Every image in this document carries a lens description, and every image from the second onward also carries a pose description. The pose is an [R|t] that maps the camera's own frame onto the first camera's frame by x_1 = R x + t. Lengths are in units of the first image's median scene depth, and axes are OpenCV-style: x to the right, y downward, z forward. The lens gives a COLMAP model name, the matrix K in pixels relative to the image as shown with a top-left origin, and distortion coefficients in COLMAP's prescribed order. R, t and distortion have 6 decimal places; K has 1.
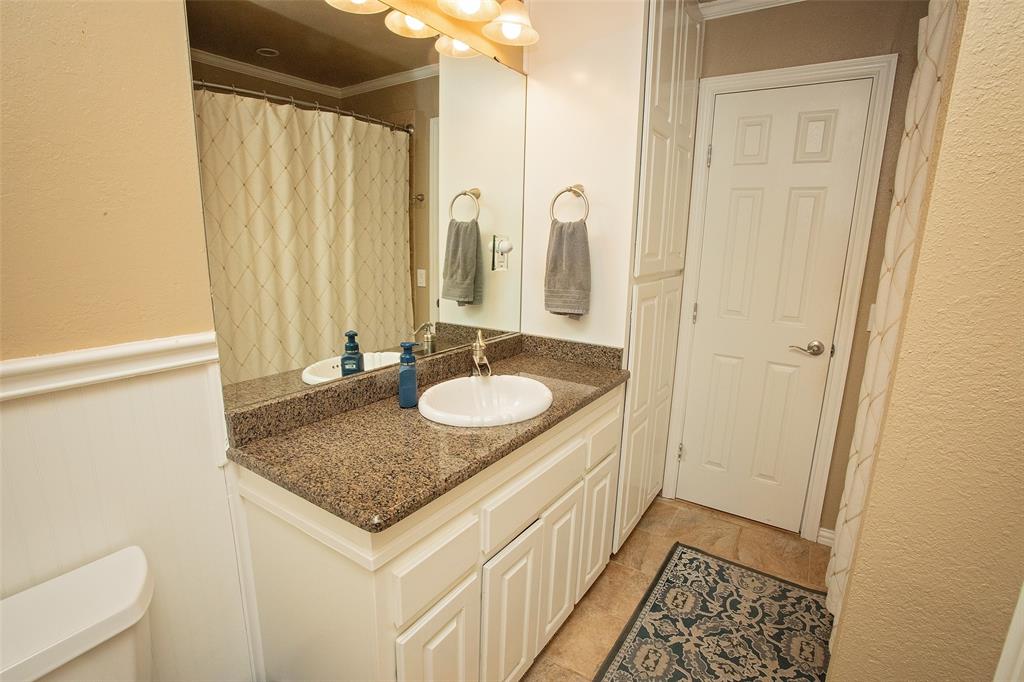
lens RADIAL K [[499.9, 0, 495.6], [0, 499.9, 340.3], [0, 0, 1]] dist [-0.066346, 0.028366]
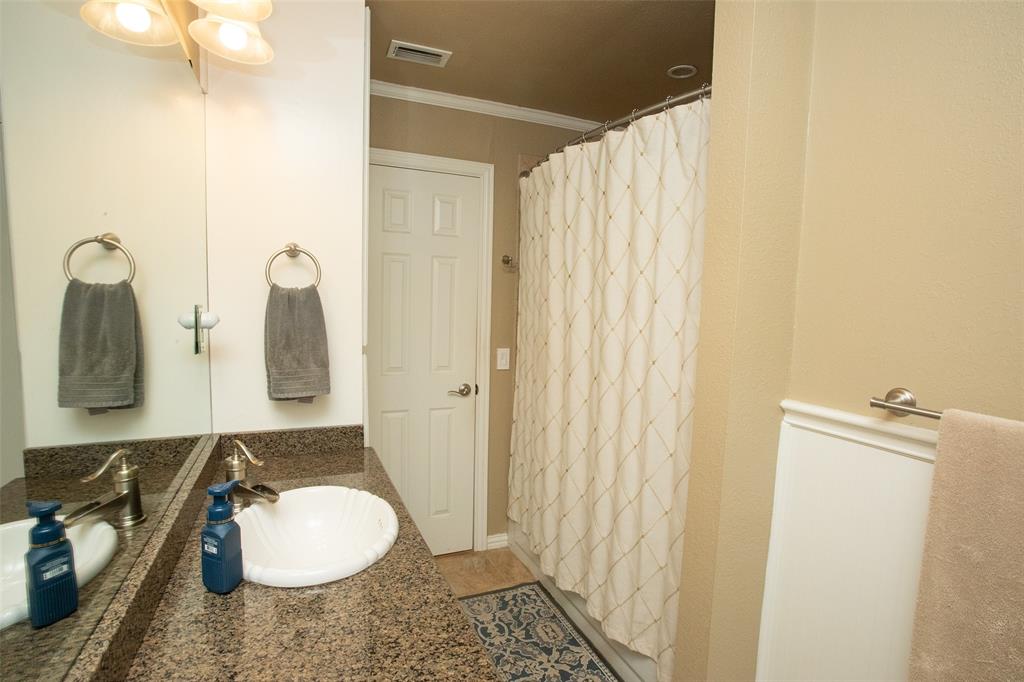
lens RADIAL K [[499.9, 0, 512.1], [0, 499.9, 349.4], [0, 0, 1]] dist [-0.066346, 0.028366]
pose [[0.542344, -0.095627, 0.834696, -0.333301], [0.177445, 0.984127, -0.002548, -0.066112], [-0.821204, 0.149494, 0.550704, 0.252904]]
